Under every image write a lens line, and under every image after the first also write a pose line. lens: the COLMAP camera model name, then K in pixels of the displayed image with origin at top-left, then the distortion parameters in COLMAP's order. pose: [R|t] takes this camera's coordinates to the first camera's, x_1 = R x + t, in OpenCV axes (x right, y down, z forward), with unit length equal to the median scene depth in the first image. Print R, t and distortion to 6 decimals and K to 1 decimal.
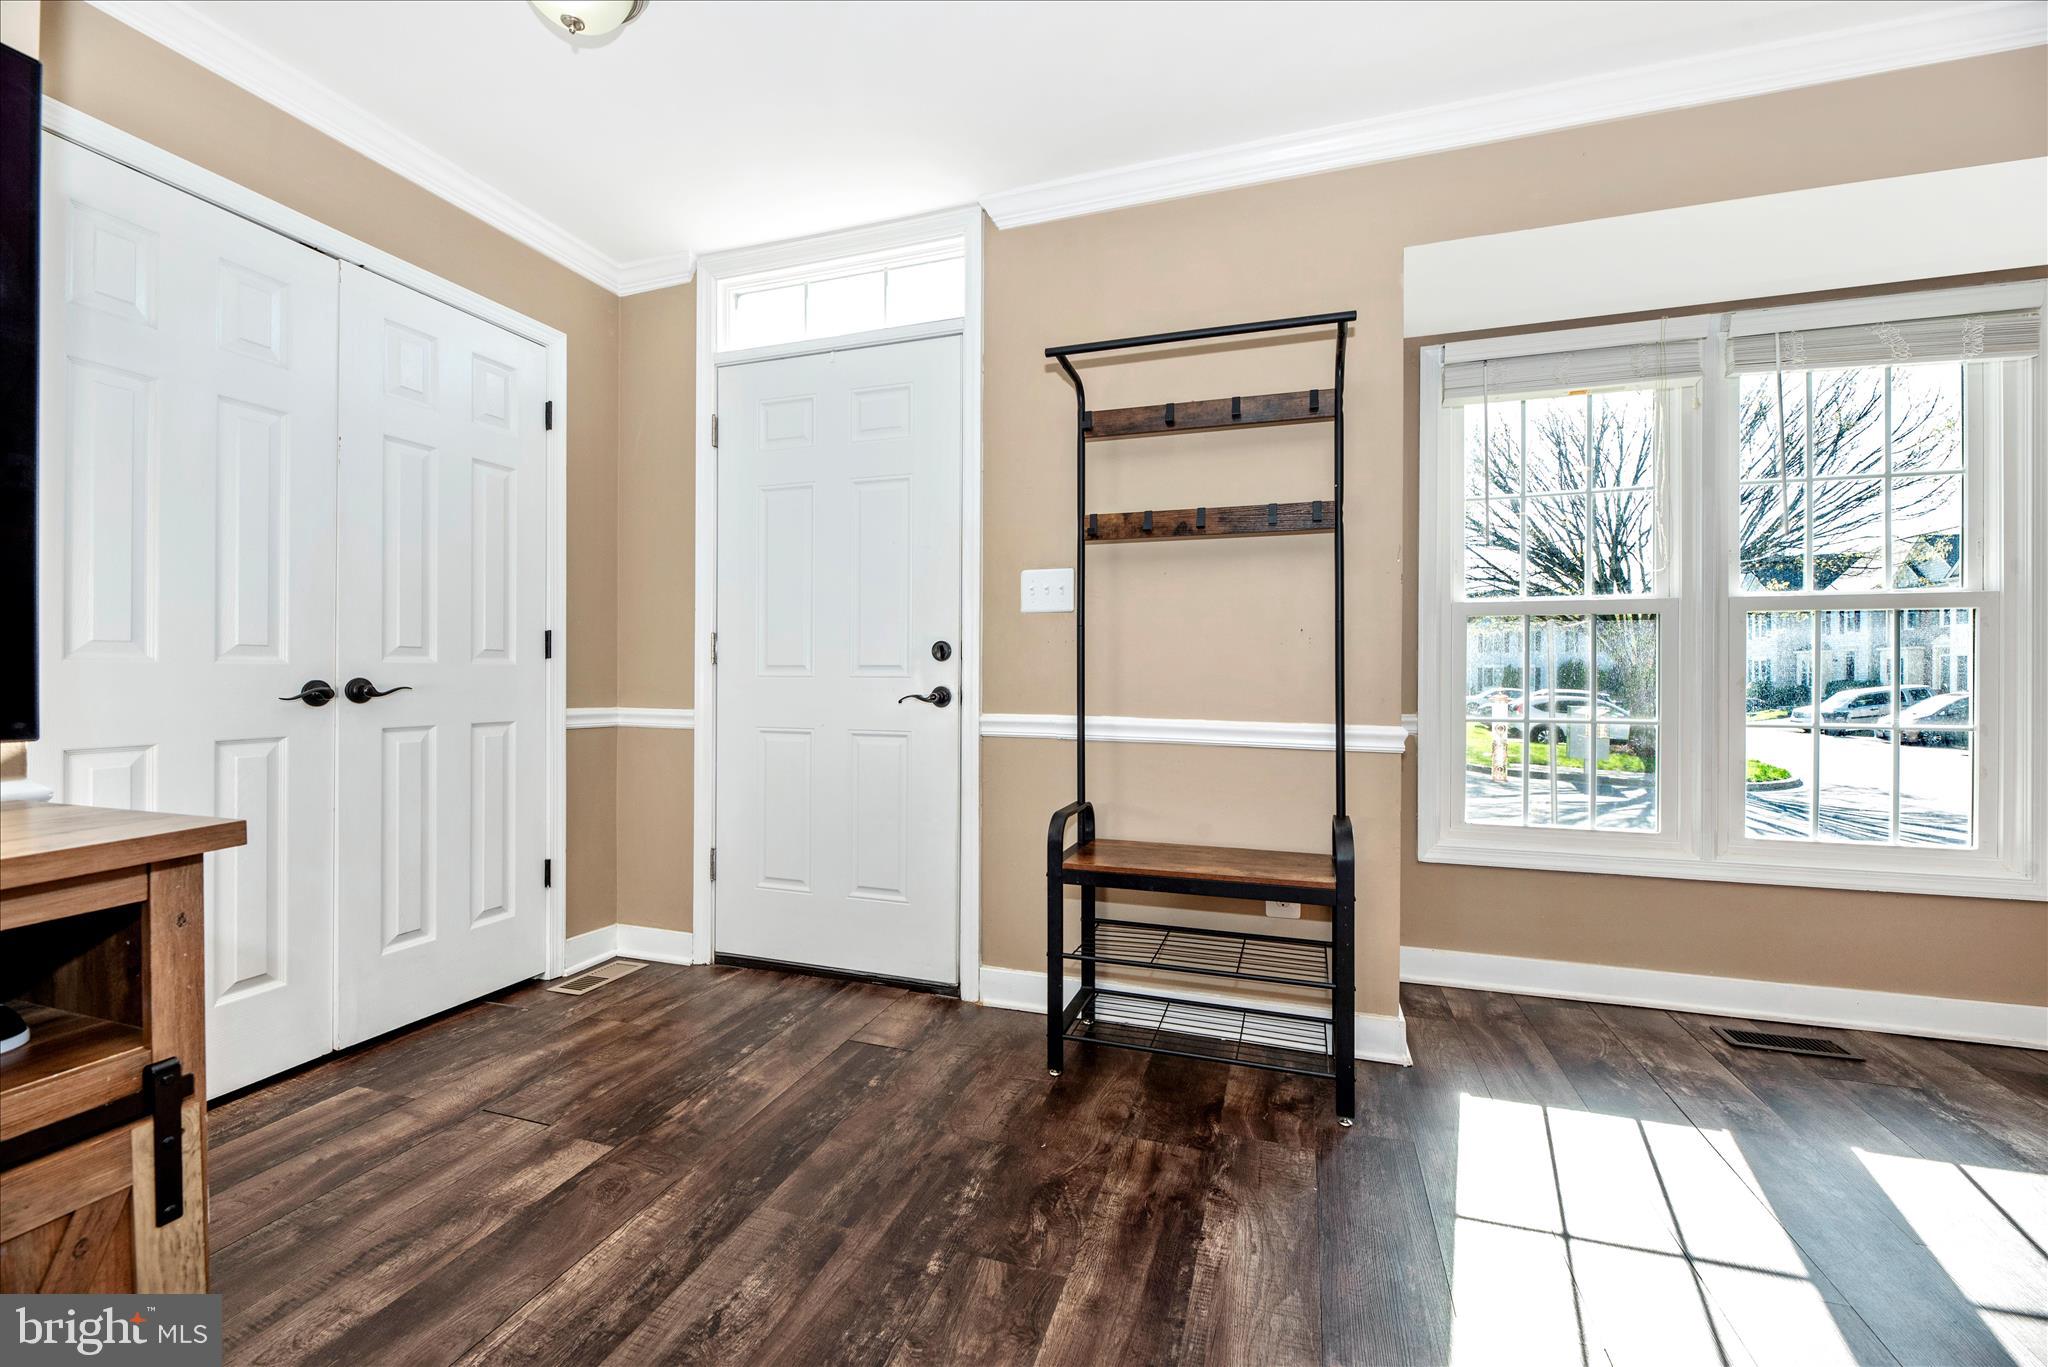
lens RADIAL K [[839.0, 0, 993.5], [0, 839.0, 682.3], [0, 0, 1]] dist [-0.001825, -0.000534]
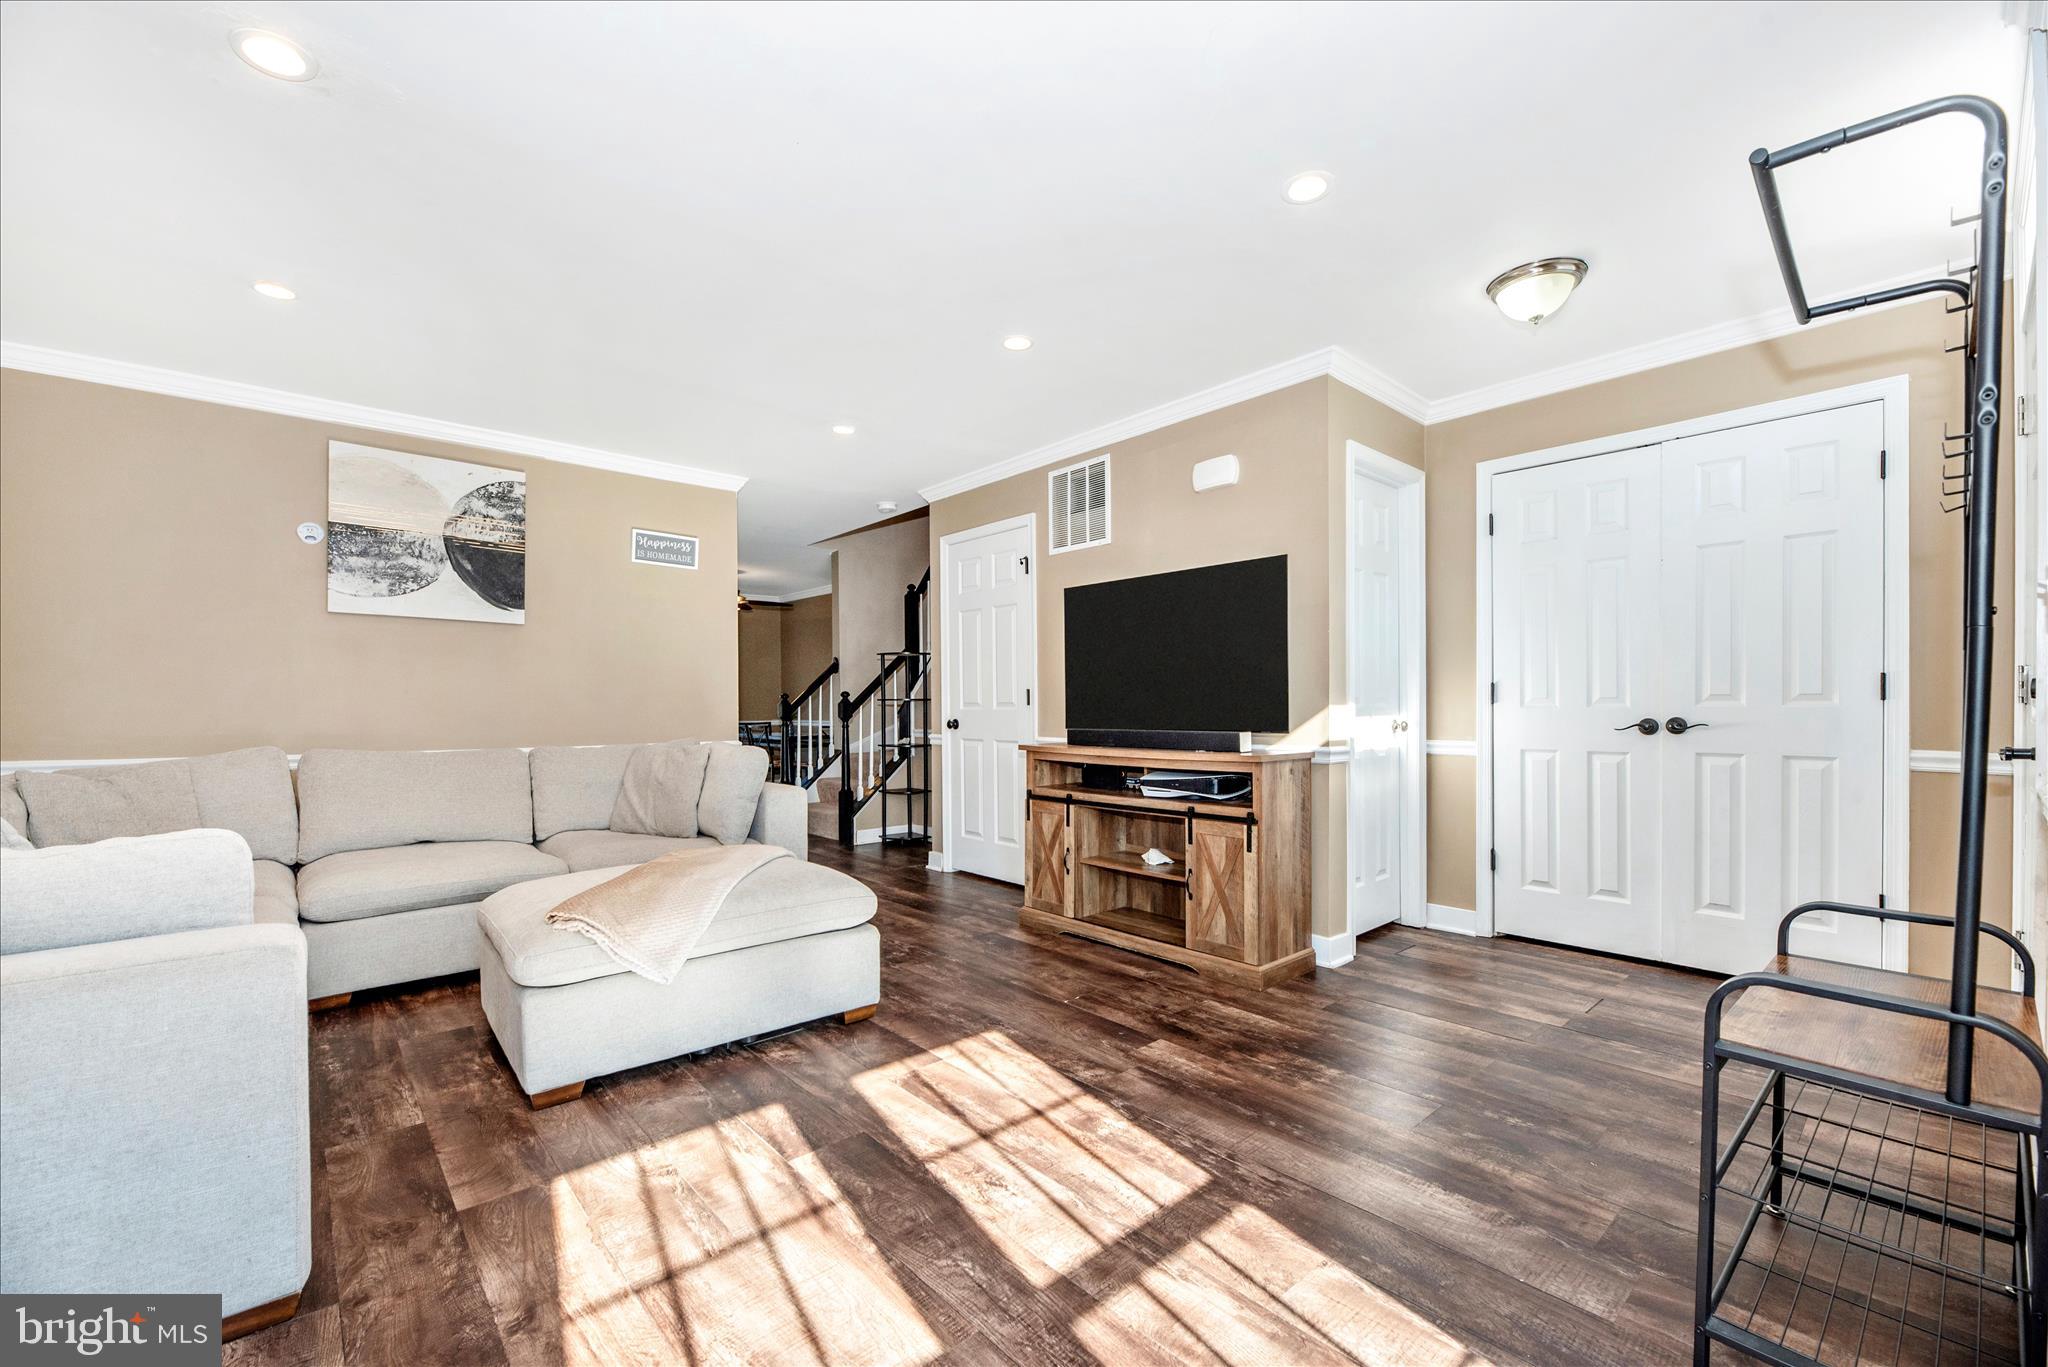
lens RADIAL K [[841.7, 0, 1025.9], [0, 841.7, 711.9], [0, 0, 1]] dist [-0.001614, -0.000553]
pose [[-0.492798, 0.007873, -0.870108, 1.222224], [-0.001609, 0.999949, 0.009960, -0.030484], [0.870143, 0.006308, -0.492760, 0.813264]]
